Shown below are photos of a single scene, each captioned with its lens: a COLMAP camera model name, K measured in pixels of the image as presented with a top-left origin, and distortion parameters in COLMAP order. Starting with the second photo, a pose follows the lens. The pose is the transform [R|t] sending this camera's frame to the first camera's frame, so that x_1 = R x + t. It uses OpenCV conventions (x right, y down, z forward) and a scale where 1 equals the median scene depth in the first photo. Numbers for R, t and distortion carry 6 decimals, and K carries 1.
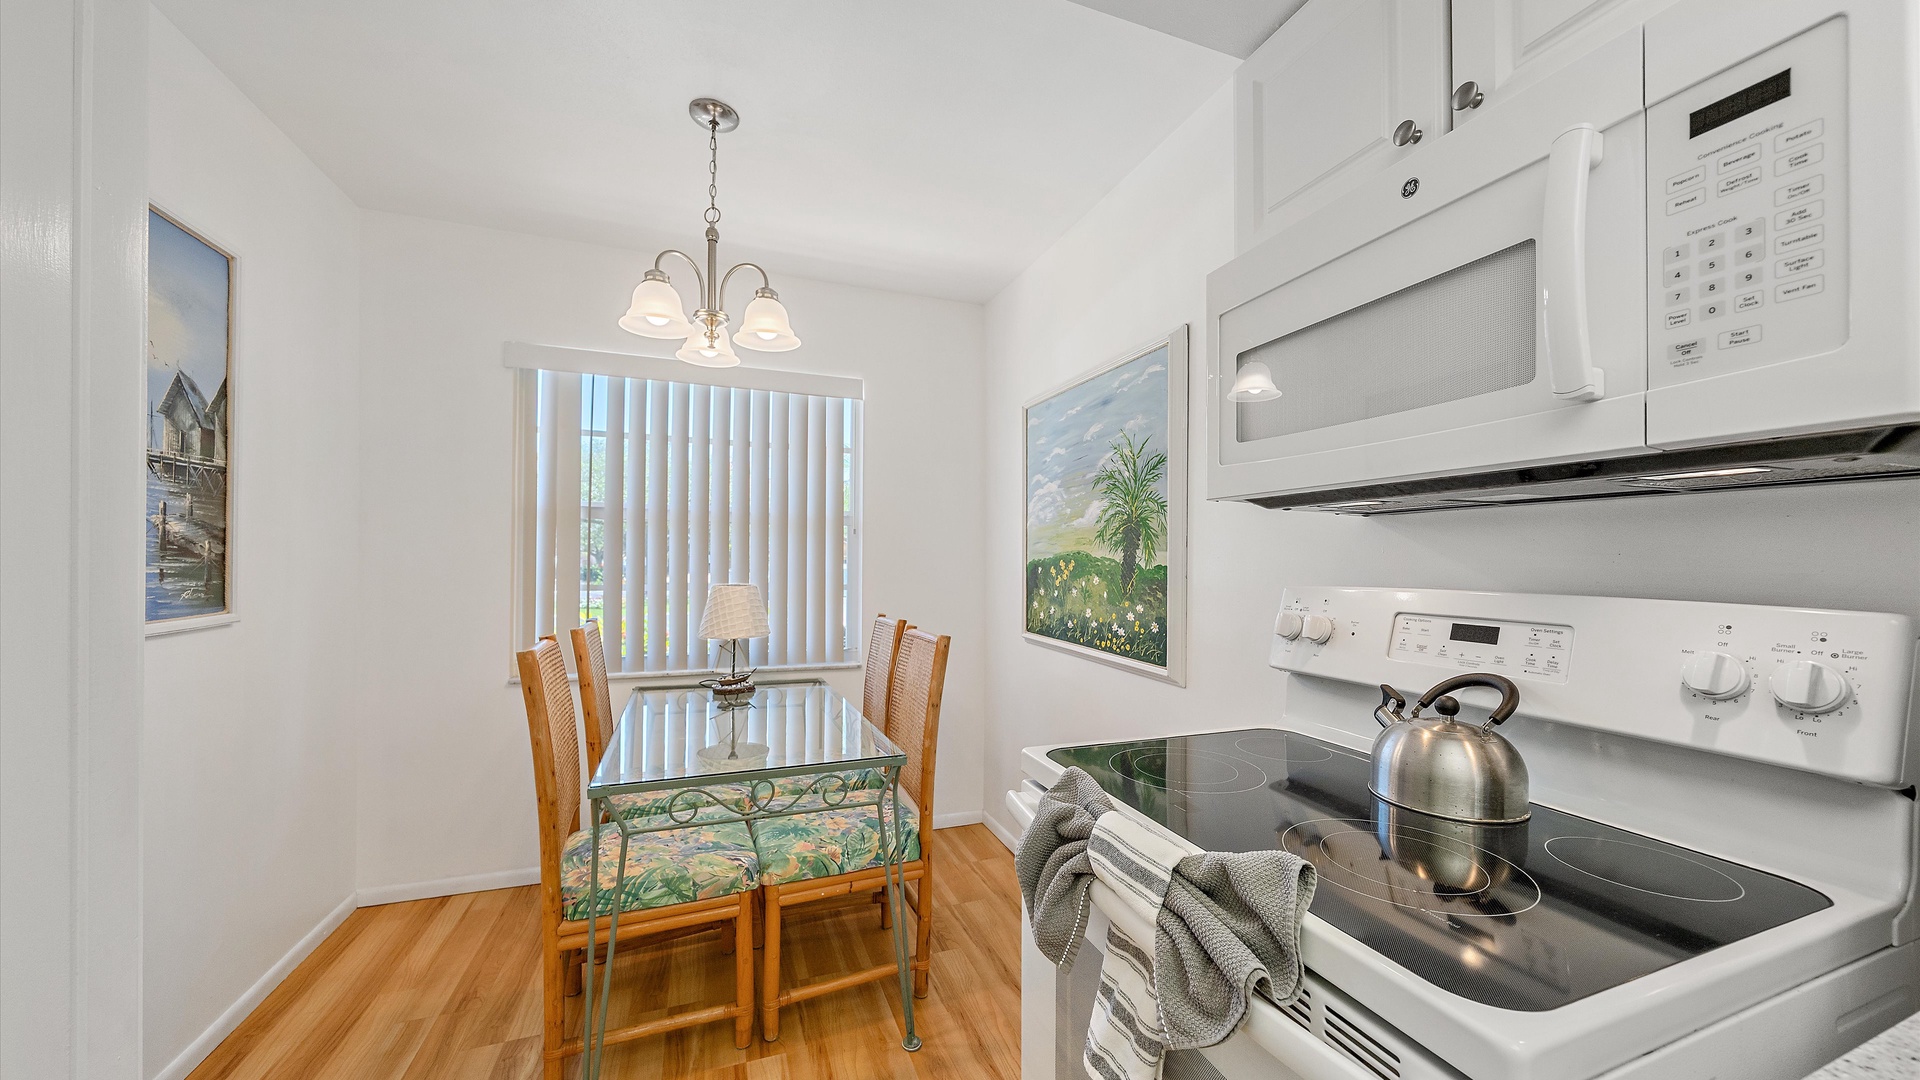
lens RADIAL K [[669.1, 0, 968.5], [0, 669.1, 569.1], [0, 0, 1]] dist [-0.002532, 0.000372]
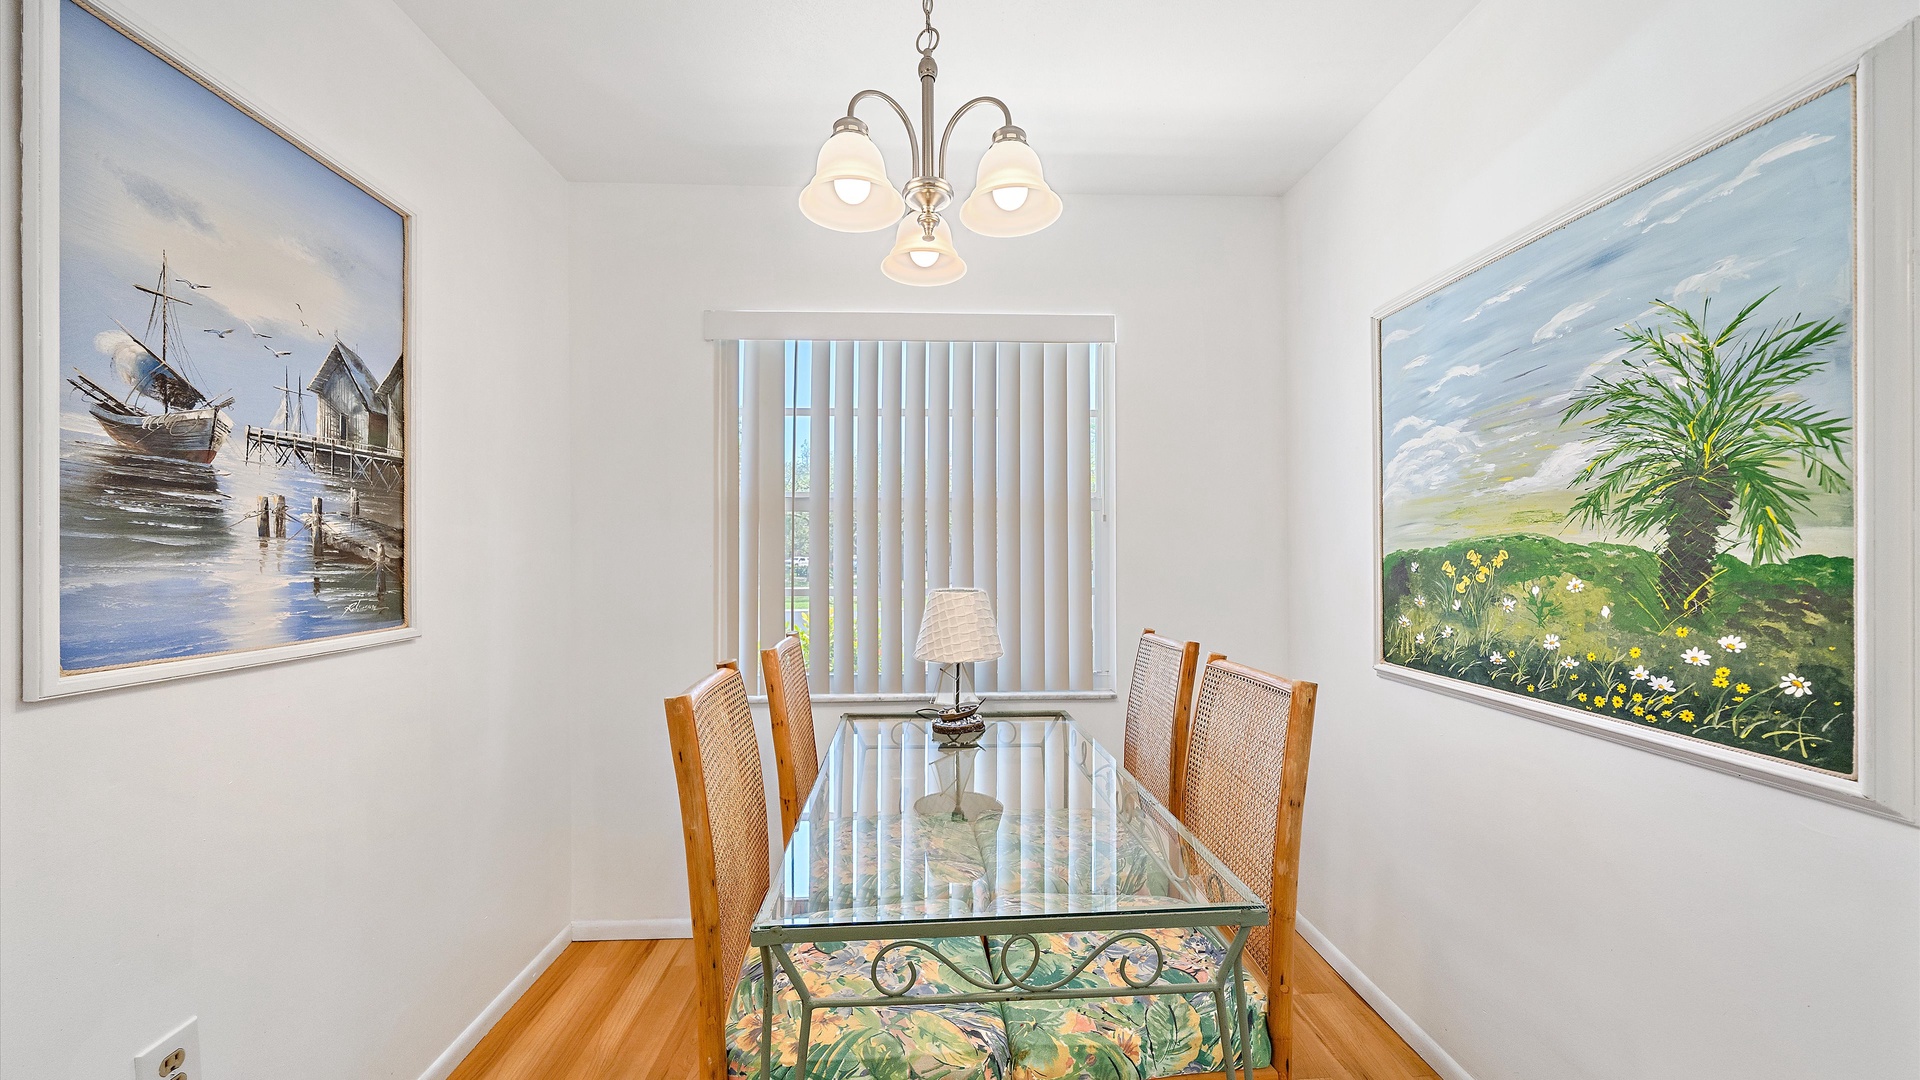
lens RADIAL K [[669.1, 0, 965.4], [0, 669.1, 560.4], [0, 0, 1]] dist [-0.002532, 0.000372]
pose [[0.953281, -0.012772, -0.301815, -0.133962], [0.010671, 0.999906, -0.008608, -0.004657], [0.301897, 0.004985, 0.953328, 0.332213]]
